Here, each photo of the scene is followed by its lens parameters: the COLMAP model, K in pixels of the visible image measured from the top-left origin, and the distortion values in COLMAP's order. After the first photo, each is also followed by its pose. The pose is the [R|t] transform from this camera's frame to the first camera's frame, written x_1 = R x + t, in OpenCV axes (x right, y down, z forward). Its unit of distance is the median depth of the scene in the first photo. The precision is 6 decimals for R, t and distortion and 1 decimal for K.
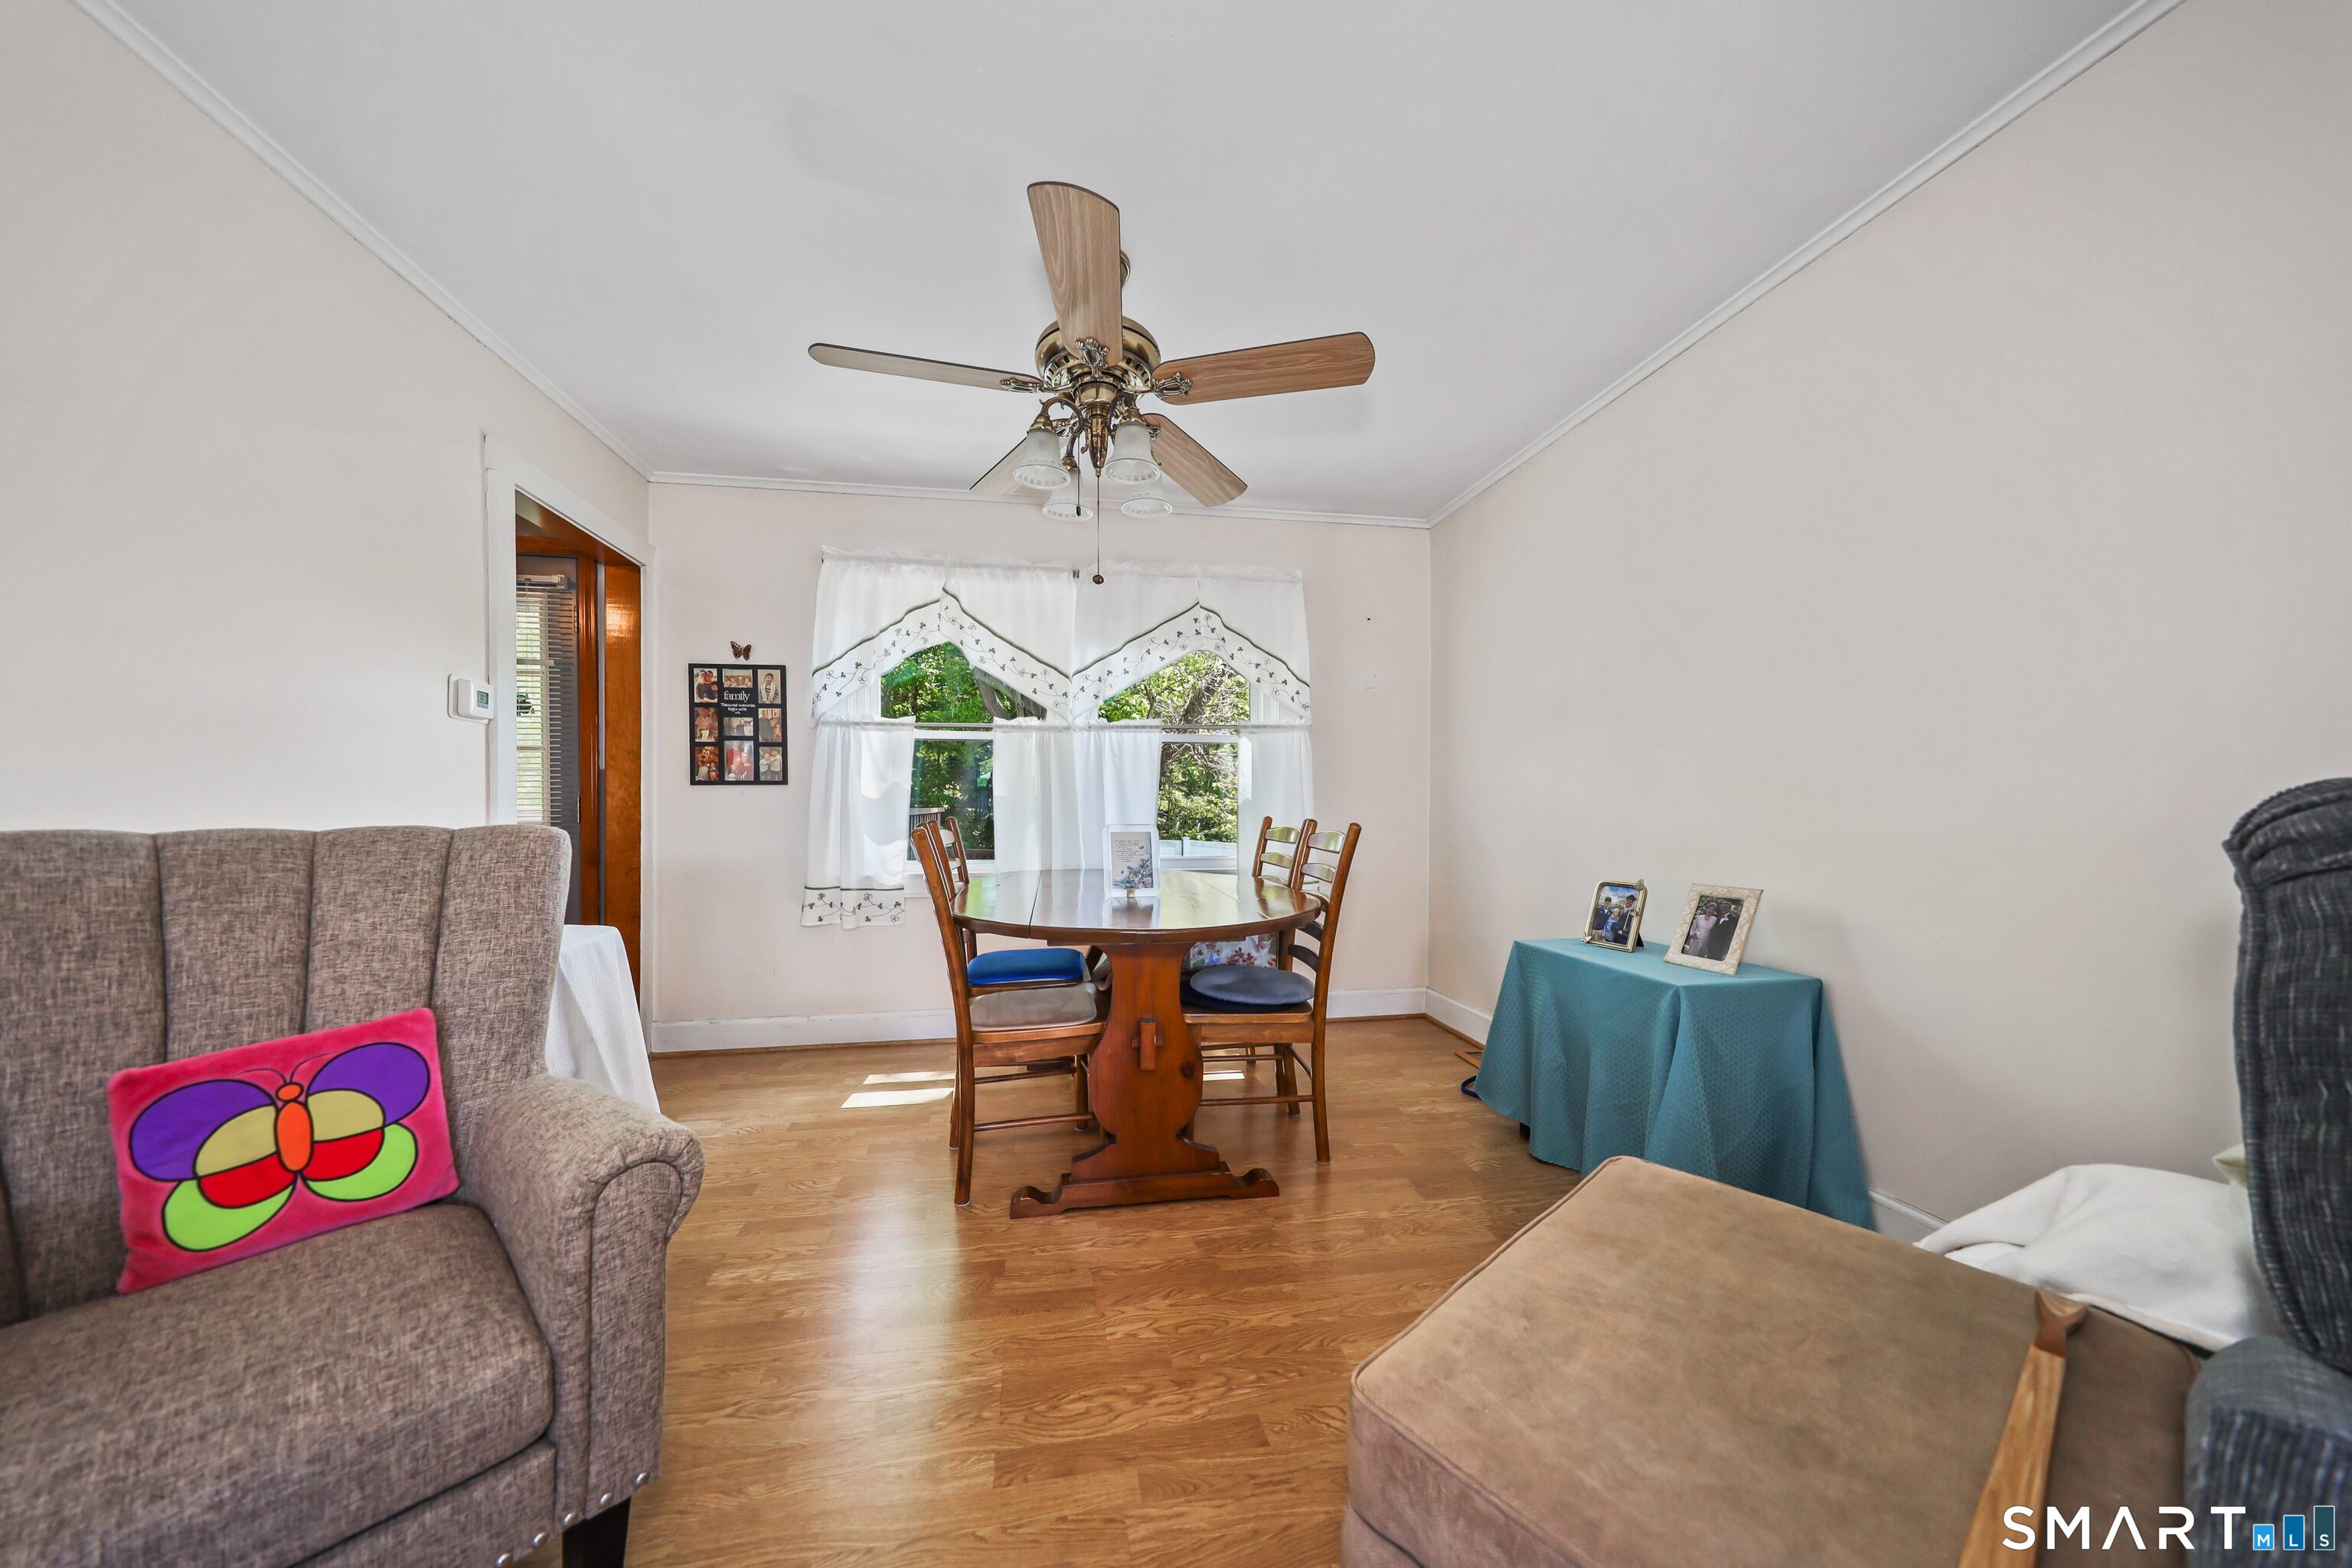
lens RADIAL K [[739.3, 0, 1157.6], [0, 739.3, 803.1], [0, 0, 1]] dist [-0.000660, -0.000031]
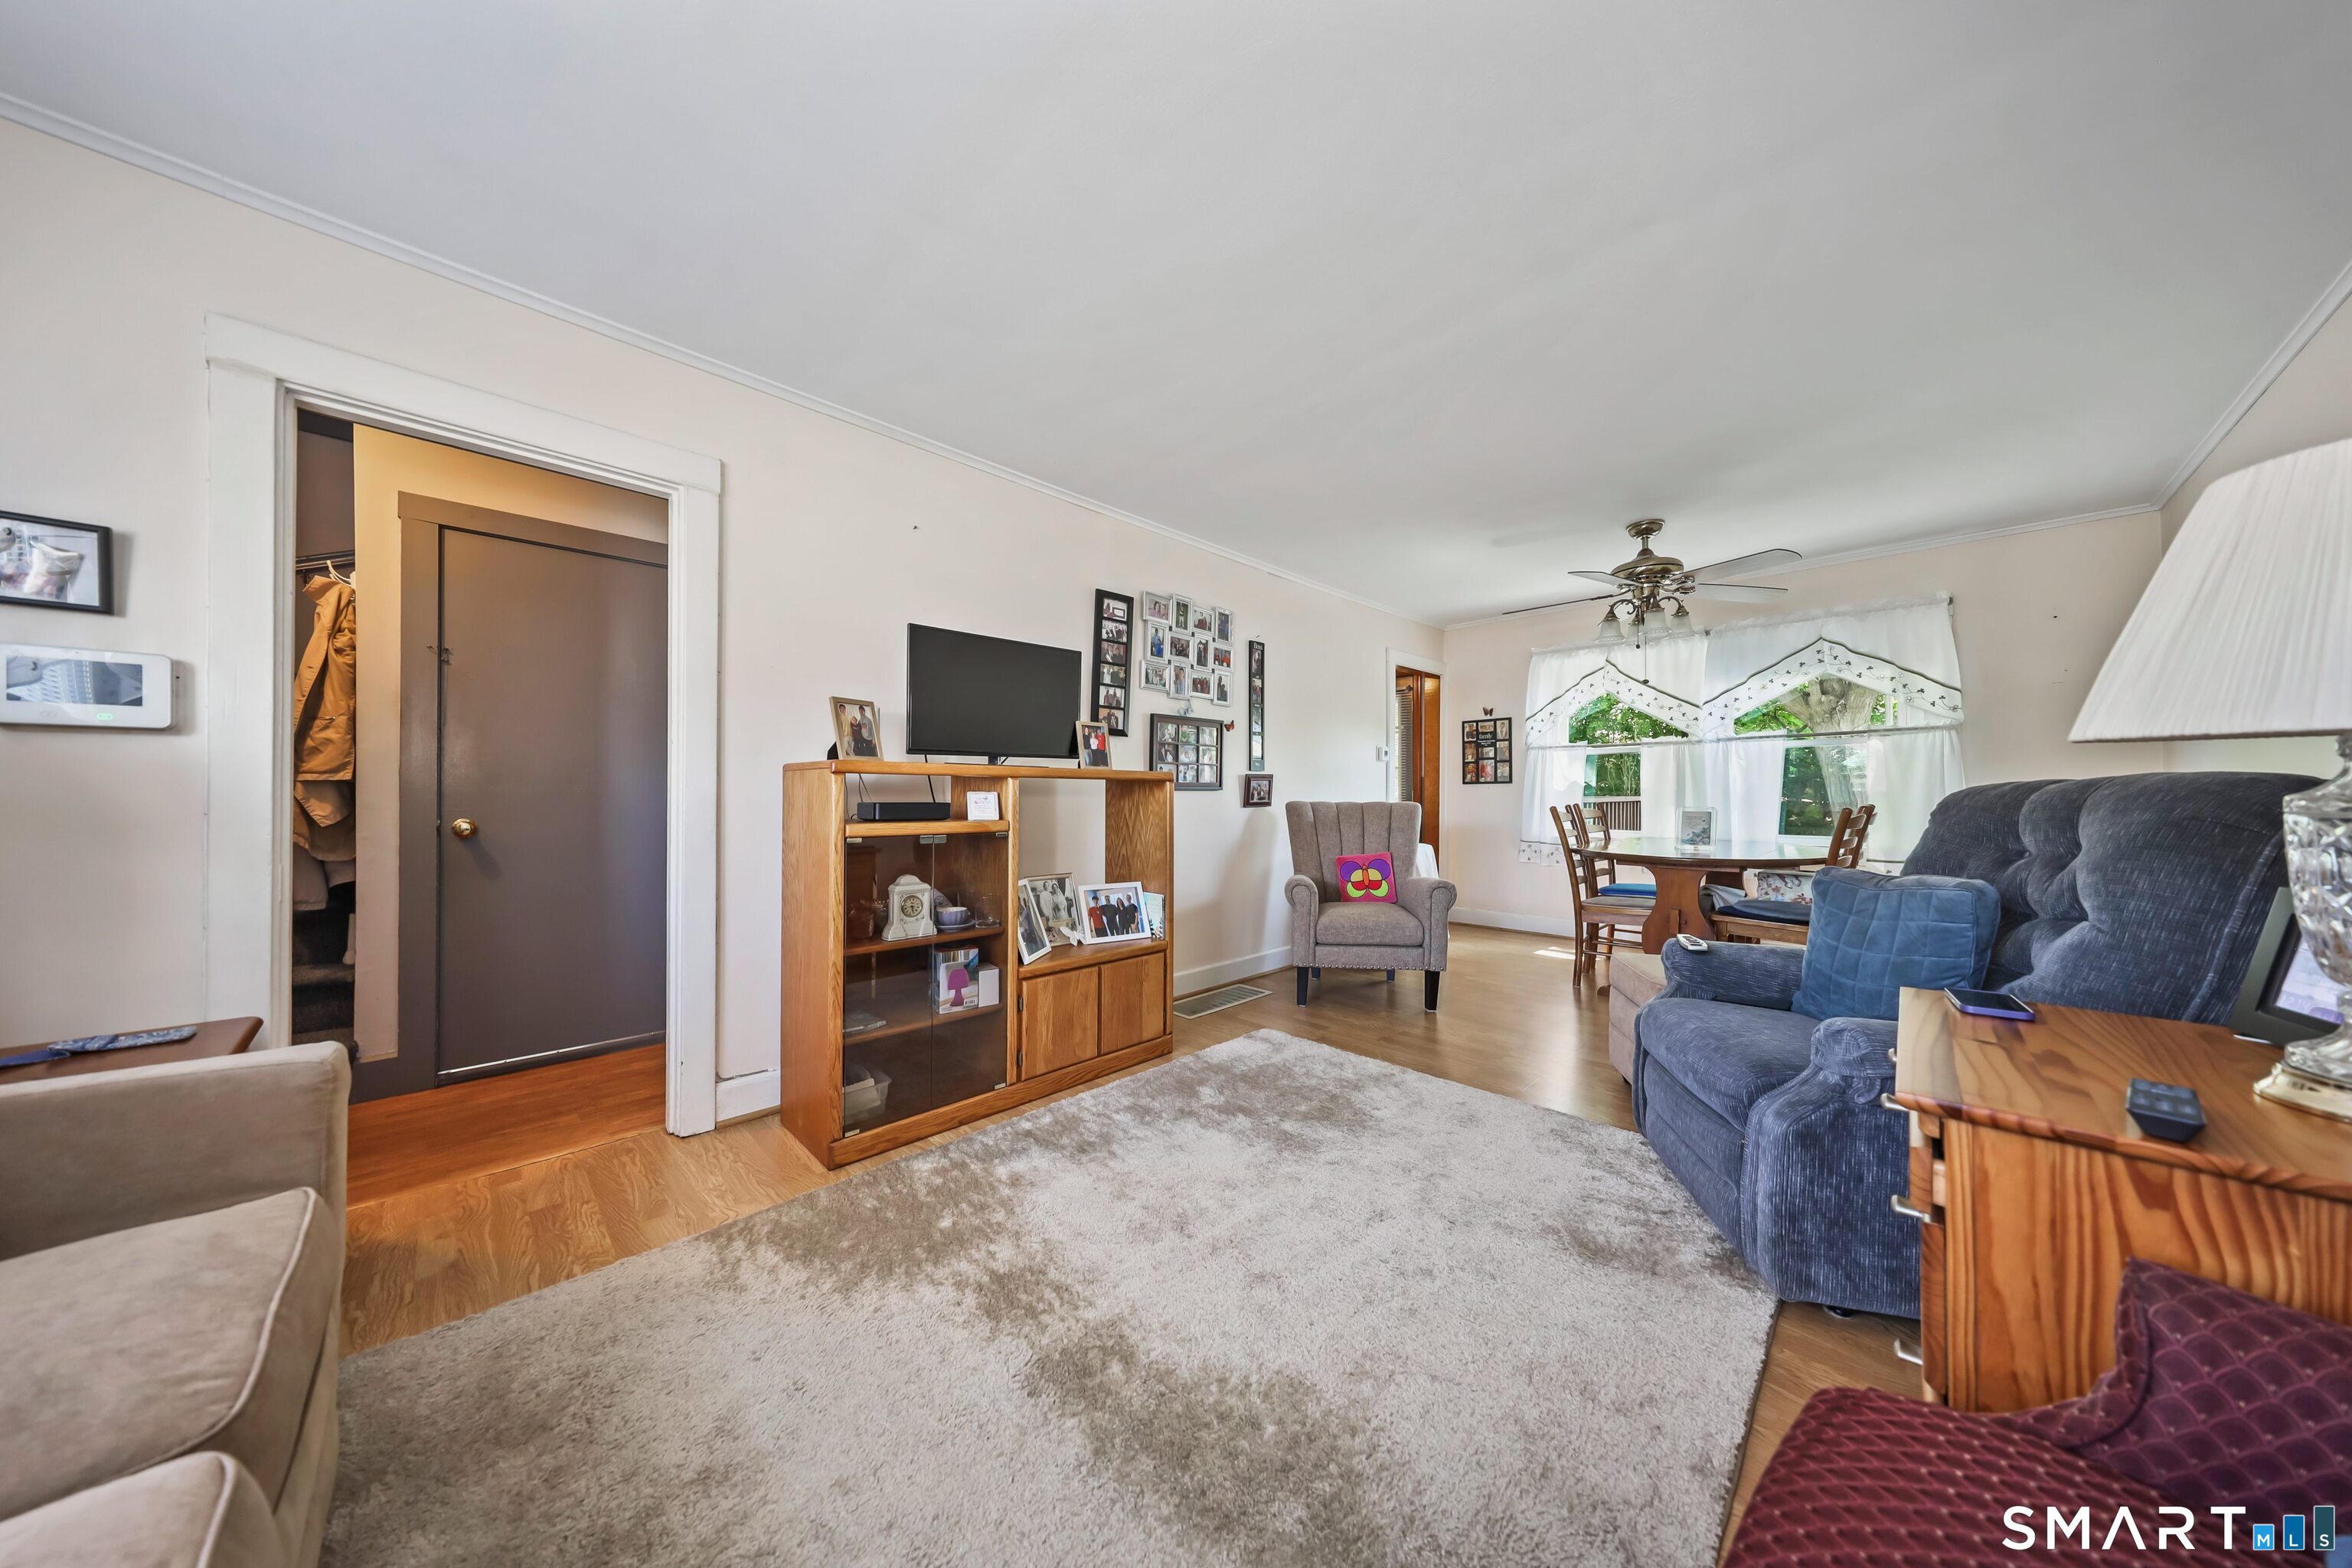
lens RADIAL K [[739.3, 0, 1157.6], [0, 739.3, 803.1], [0, 0, 1]] dist [-0.000660, -0.000031]
pose [[0.562206, 0.010238, -0.826934, 0.506043], [0.004134, 0.999876, 0.015189, -0.008052], [0.826987, -0.011958, 0.562094, -0.730495]]
